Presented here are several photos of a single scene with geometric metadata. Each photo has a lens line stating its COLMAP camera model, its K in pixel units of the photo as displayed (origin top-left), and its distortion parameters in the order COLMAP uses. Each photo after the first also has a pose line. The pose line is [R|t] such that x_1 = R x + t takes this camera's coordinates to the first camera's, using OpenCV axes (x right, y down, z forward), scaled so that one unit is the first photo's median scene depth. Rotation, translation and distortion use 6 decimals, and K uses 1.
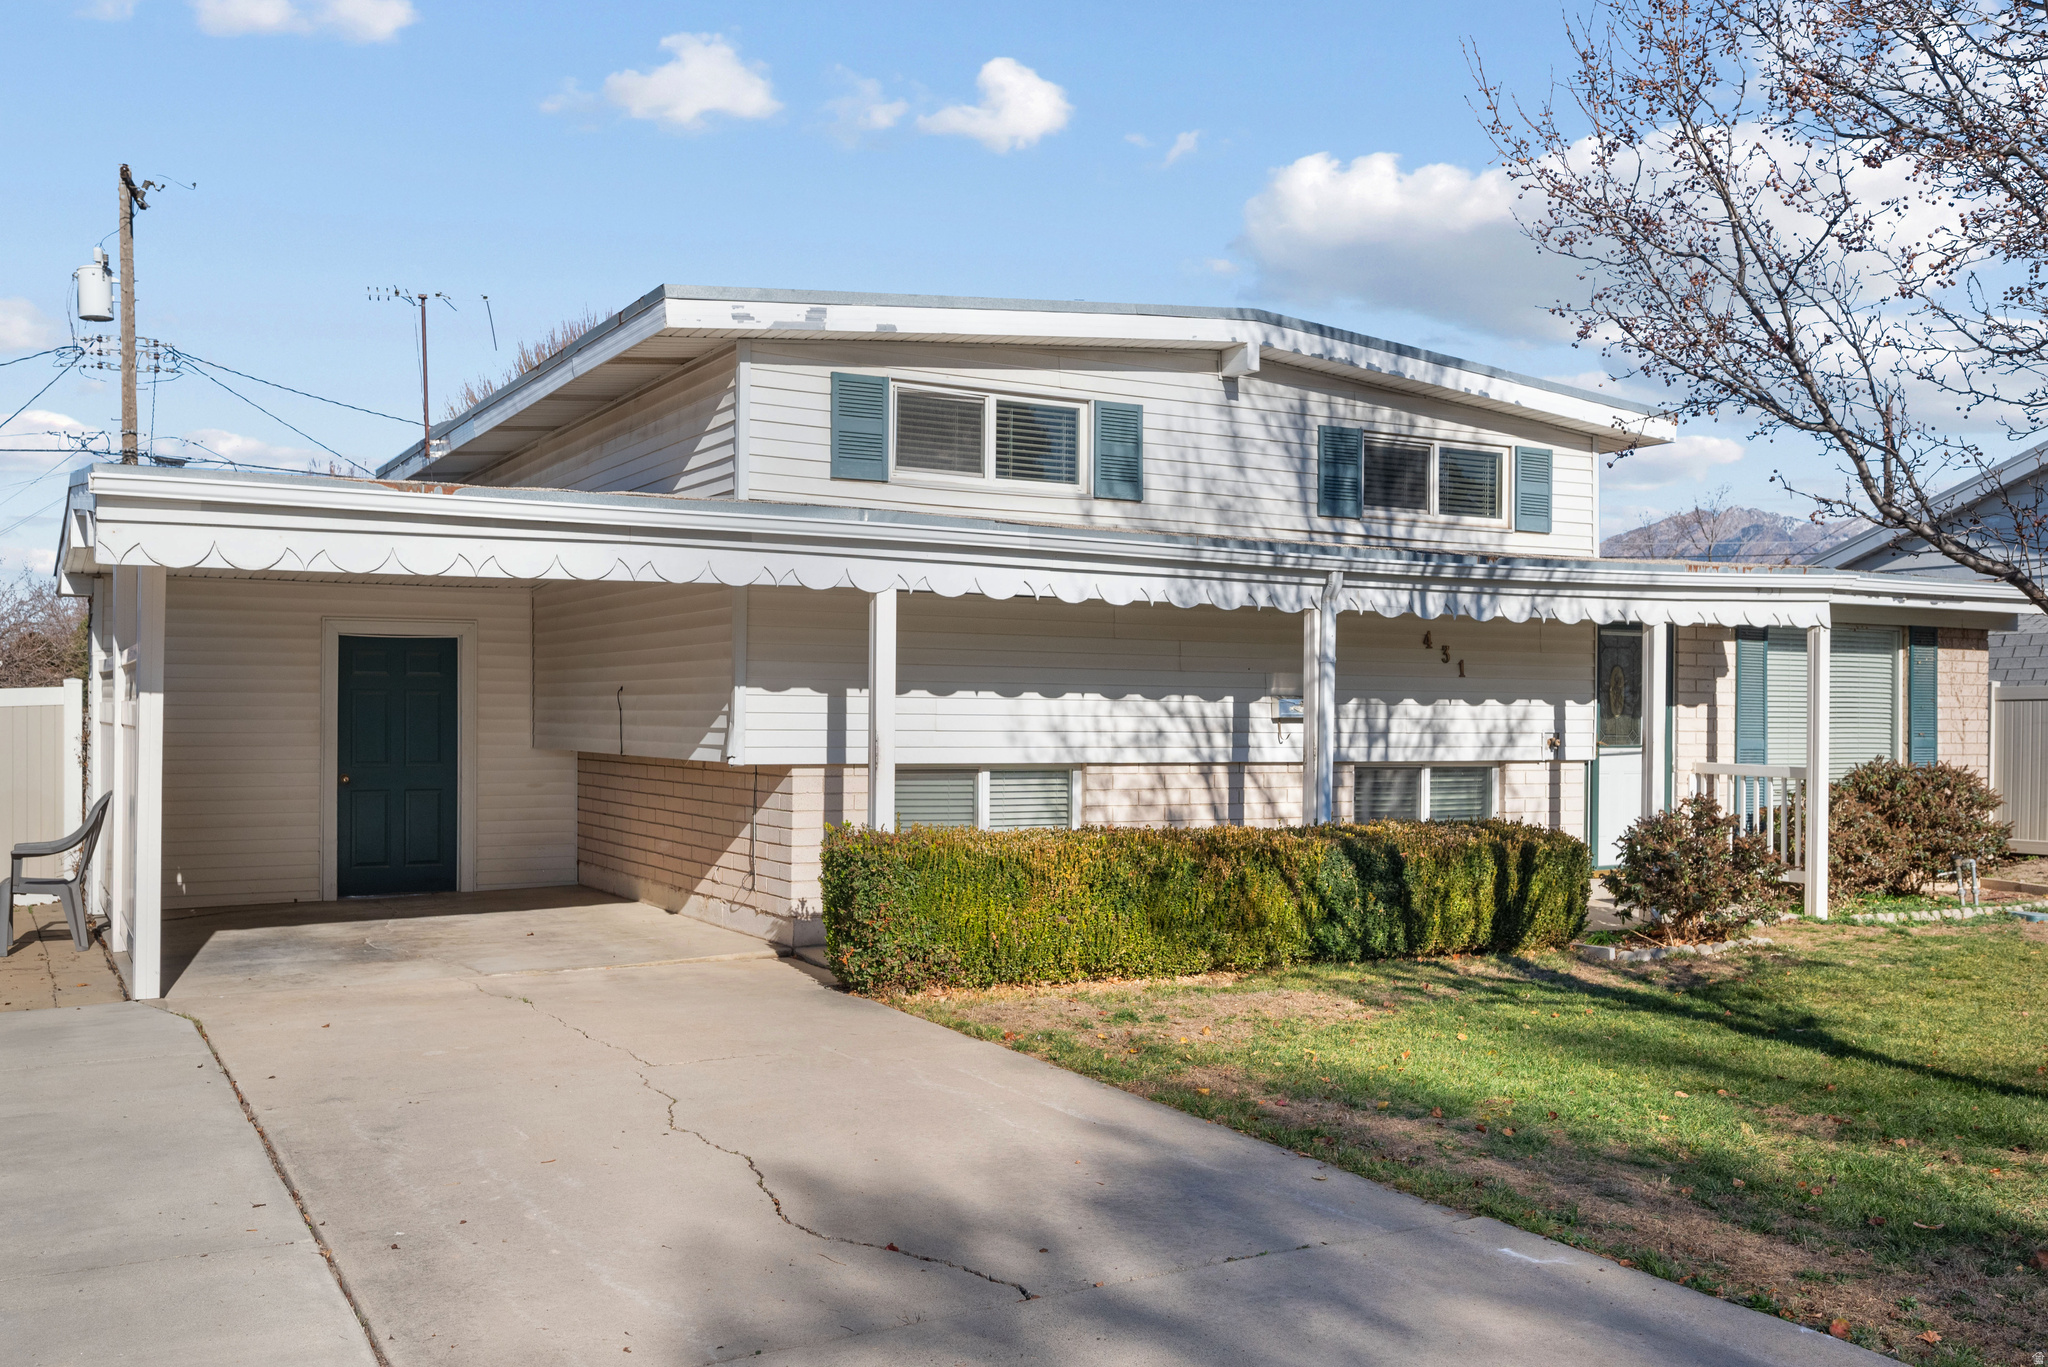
lens RADIAL K [[1826.8, 0, 1048.5], [0, 1826.8, 712.7], [0, 0, 1]] dist [-0.018080, 0.002900]
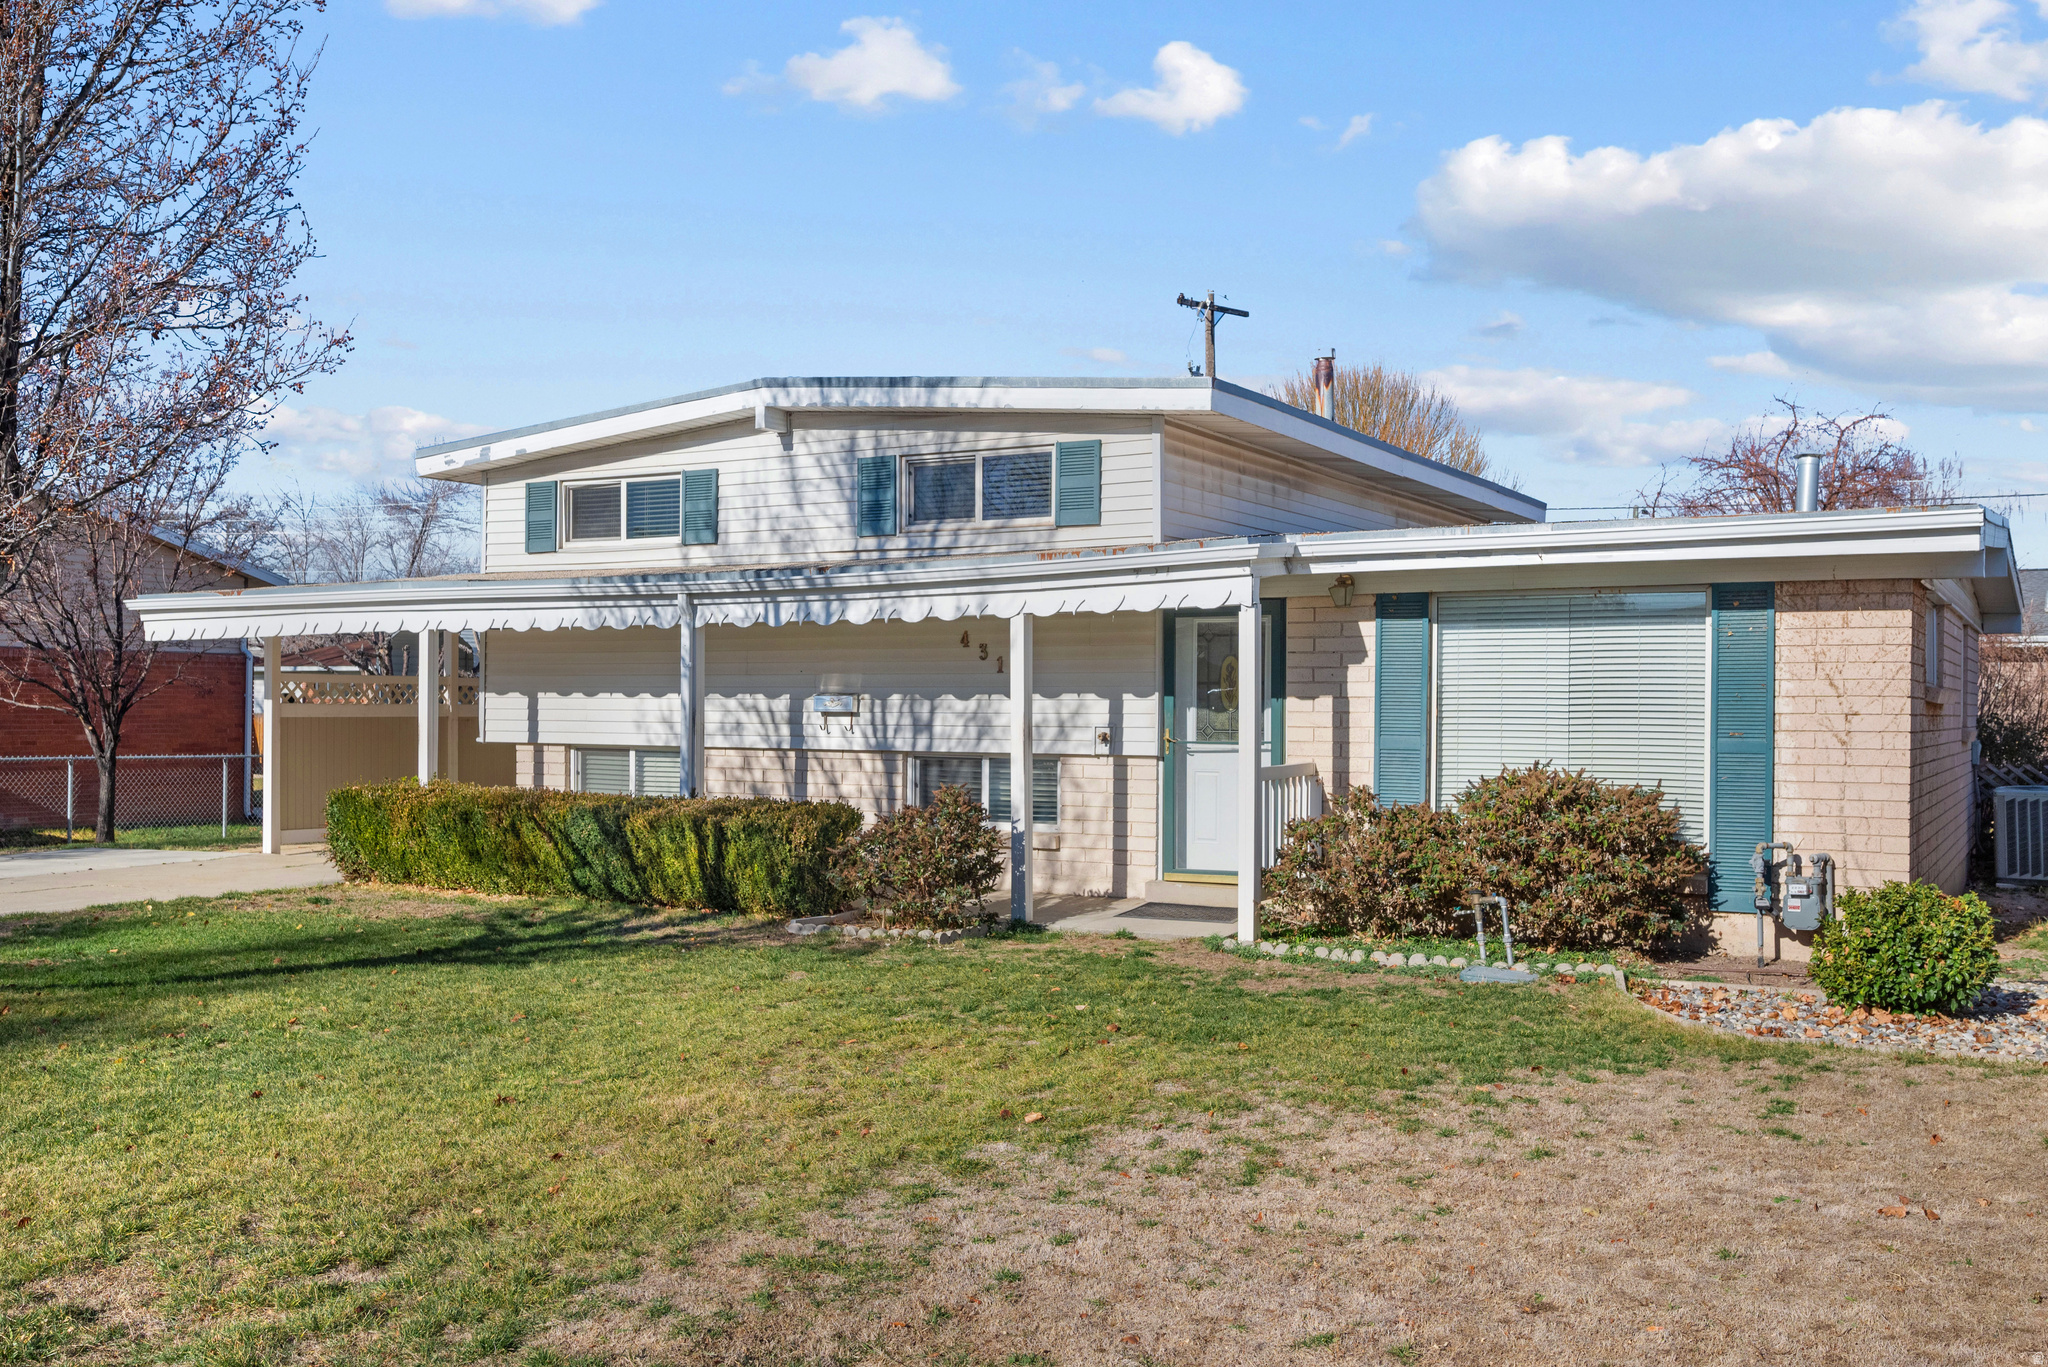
lens RADIAL K [[1826.8, 0, 1025.0], [0, 1826.8, 694.5], [0, 0, 1]] dist [-0.018080, 0.002900]
pose [[0.509383, -0.011120, -0.860468, 1.239822], [0.000024, 0.999917, -0.012908, 0.007018], [0.860540, 0.006555, 0.509341, 0.521417]]
